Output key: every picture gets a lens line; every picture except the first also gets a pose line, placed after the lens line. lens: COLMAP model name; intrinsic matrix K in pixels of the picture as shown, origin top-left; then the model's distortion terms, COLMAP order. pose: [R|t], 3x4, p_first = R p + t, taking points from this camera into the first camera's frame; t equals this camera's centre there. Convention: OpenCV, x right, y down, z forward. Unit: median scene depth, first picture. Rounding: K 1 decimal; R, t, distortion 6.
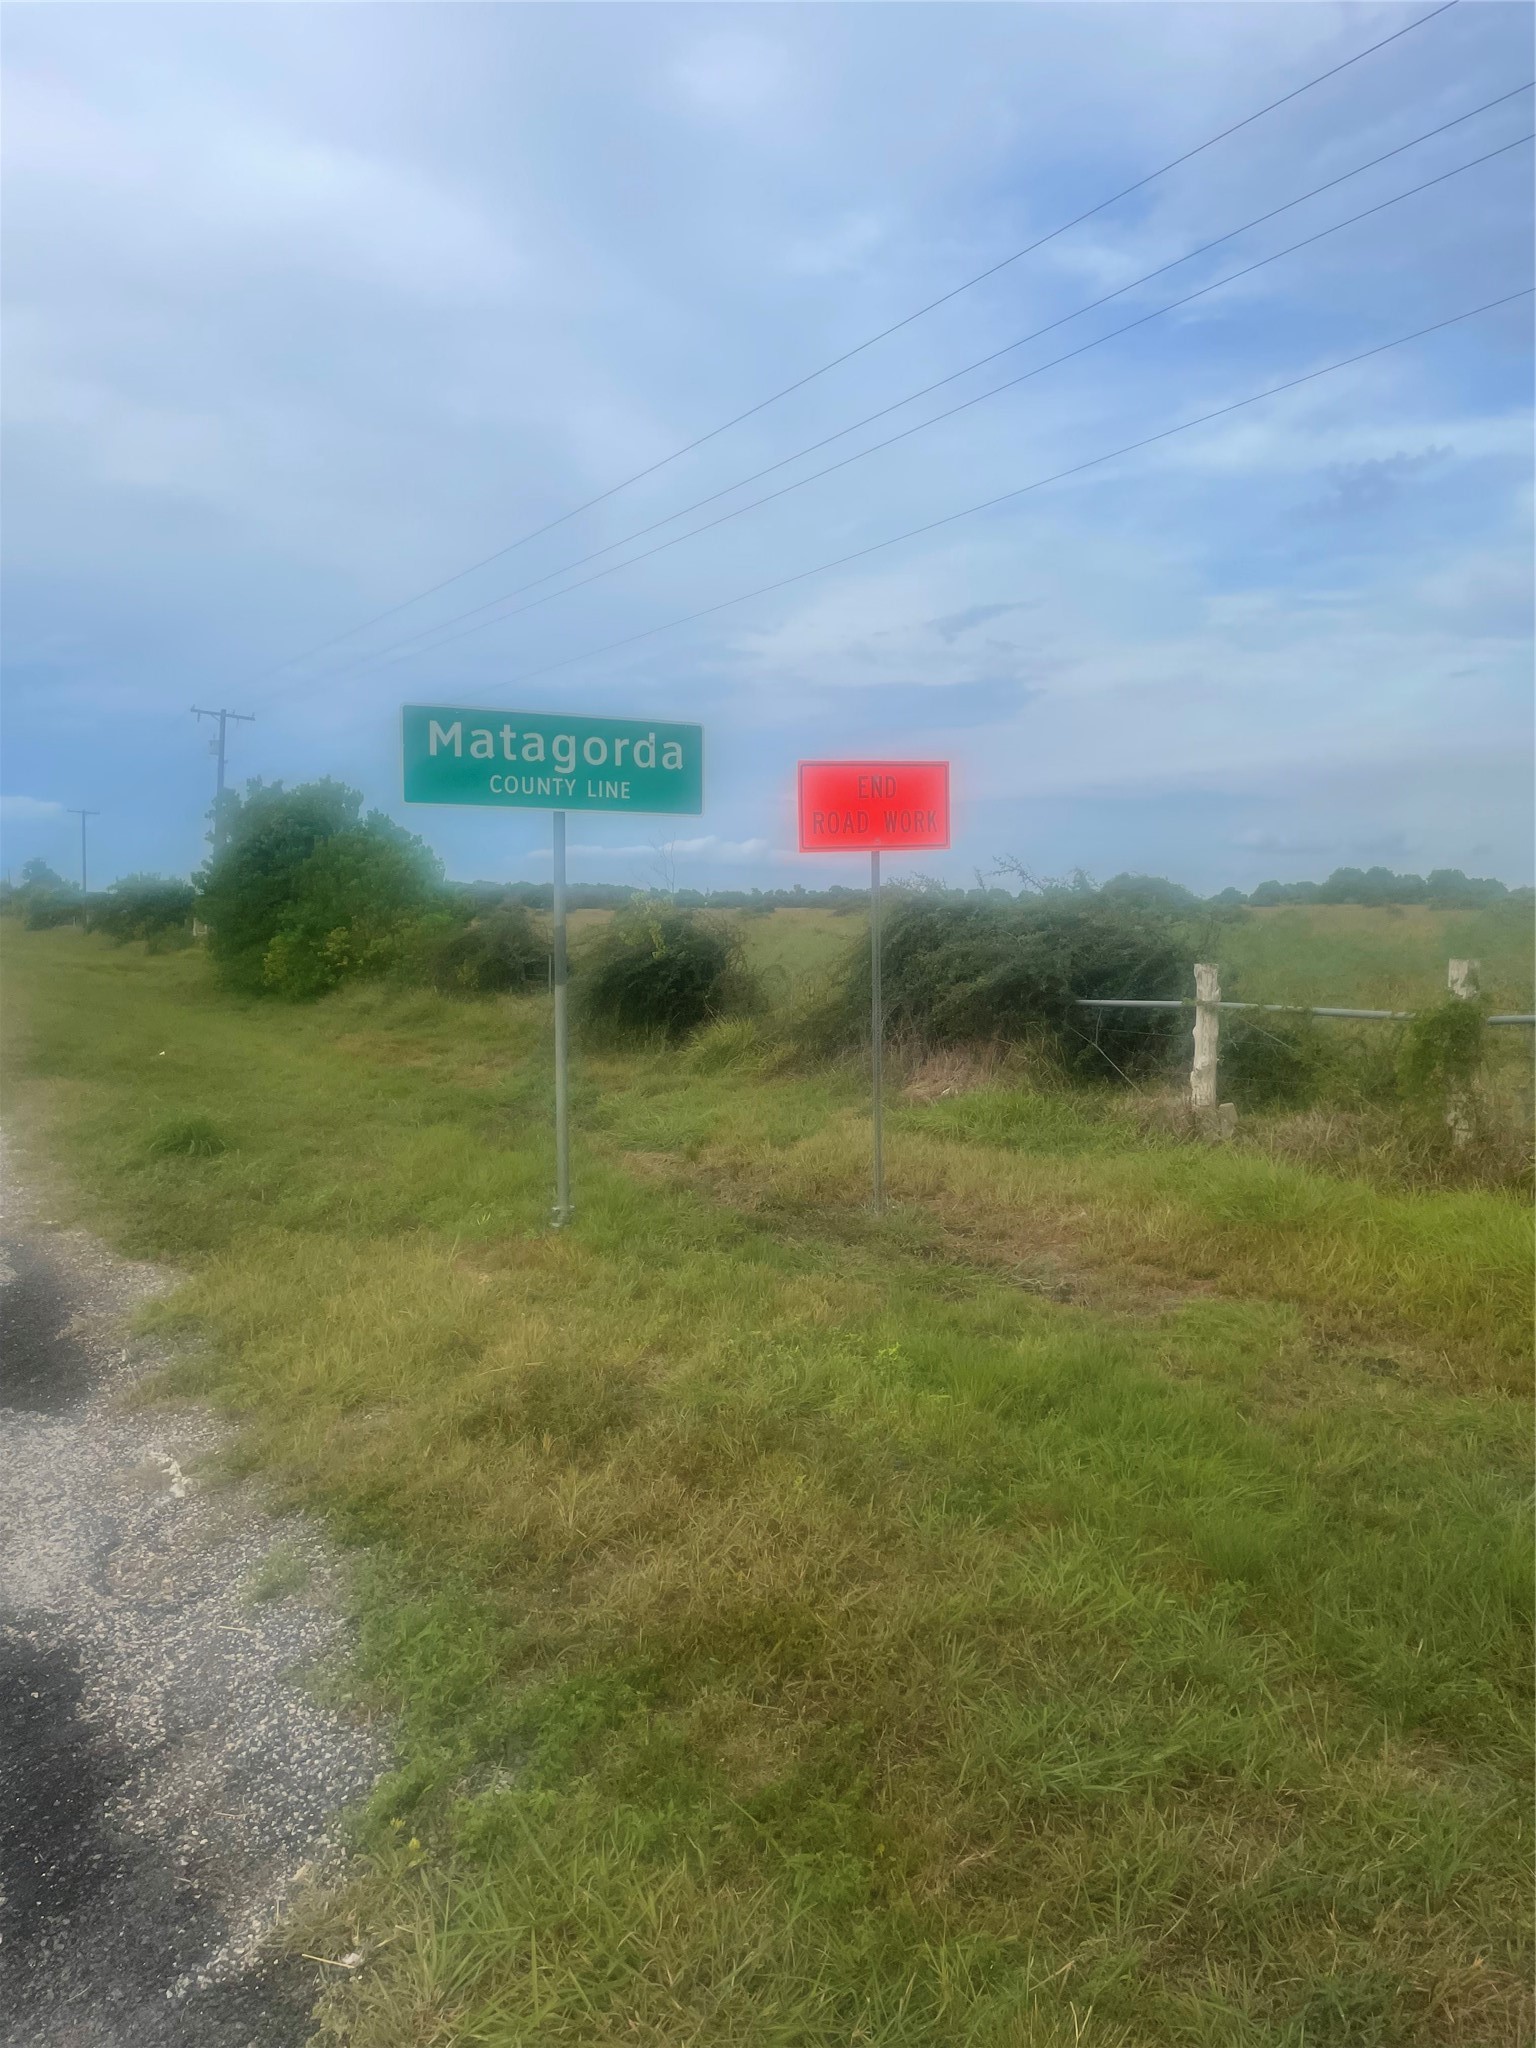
lens RADIAL K [[1631.5, 0, 768.0], [0, 1631.5, 1024.0], [0, 0, 1]] dist [0.128190, 0.000855]
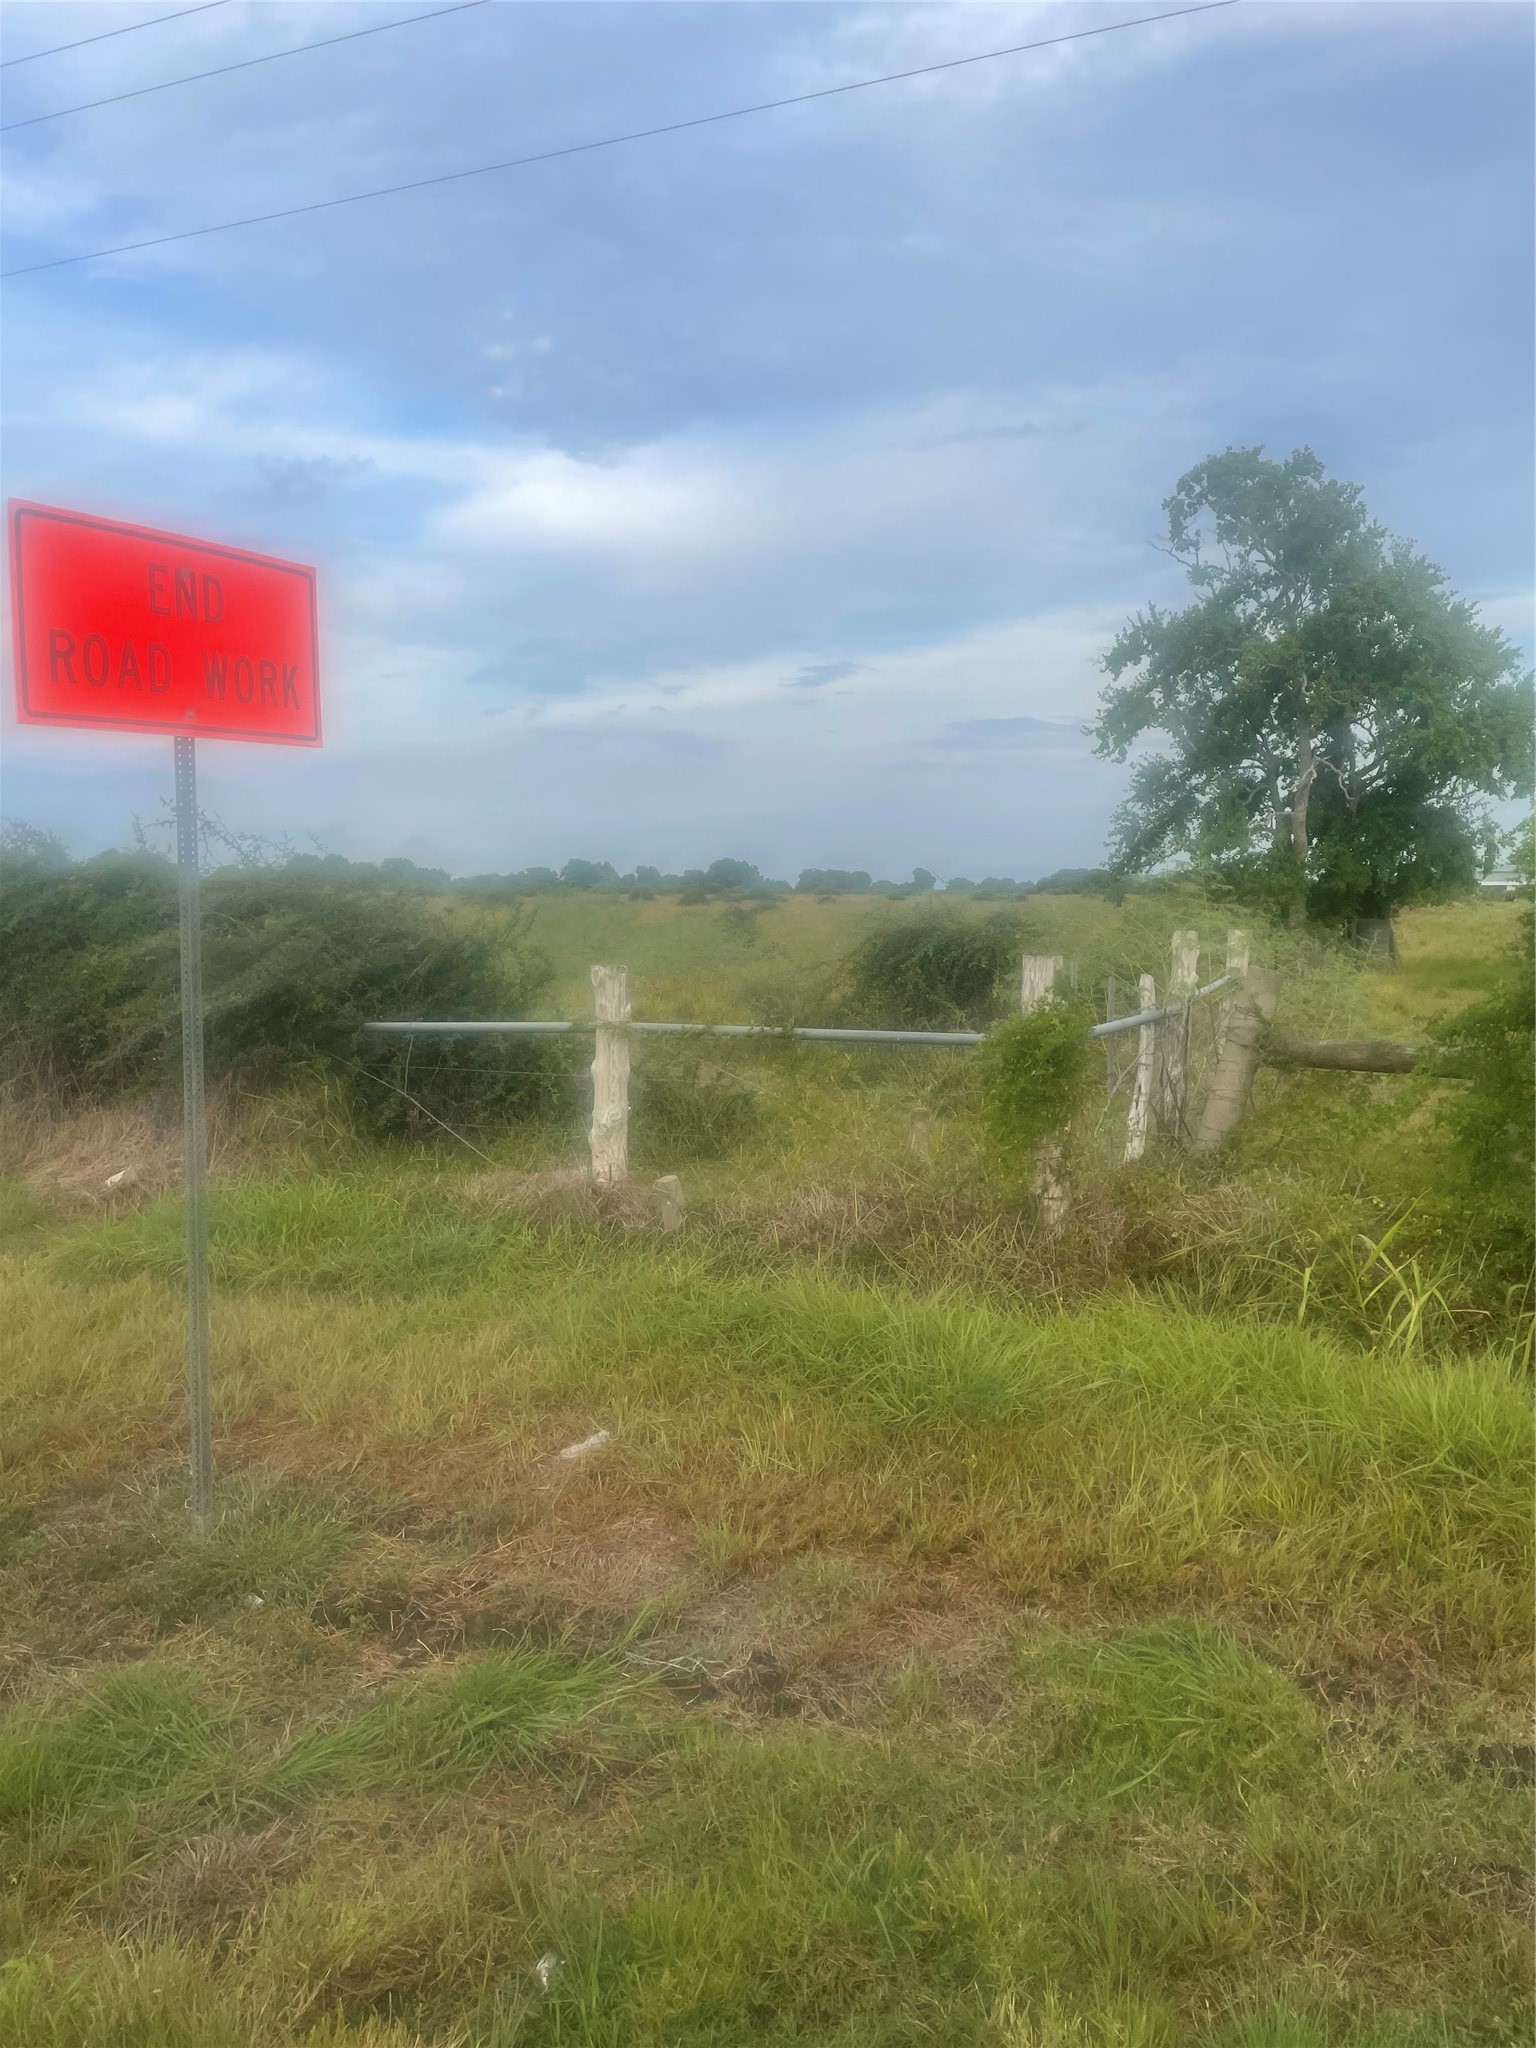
lens RADIAL K [[1570.0, 0, 843.2], [0, 1570.0, 1015.3], [0, 0, 1]] dist [0.067441, -0.106495]
pose [[0.776840, -0.039380, 0.628465, -0.058462], [0.034858, 0.999202, 0.019523, -0.025435], [-0.628732, 0.006741, 0.777593, 0.445699]]
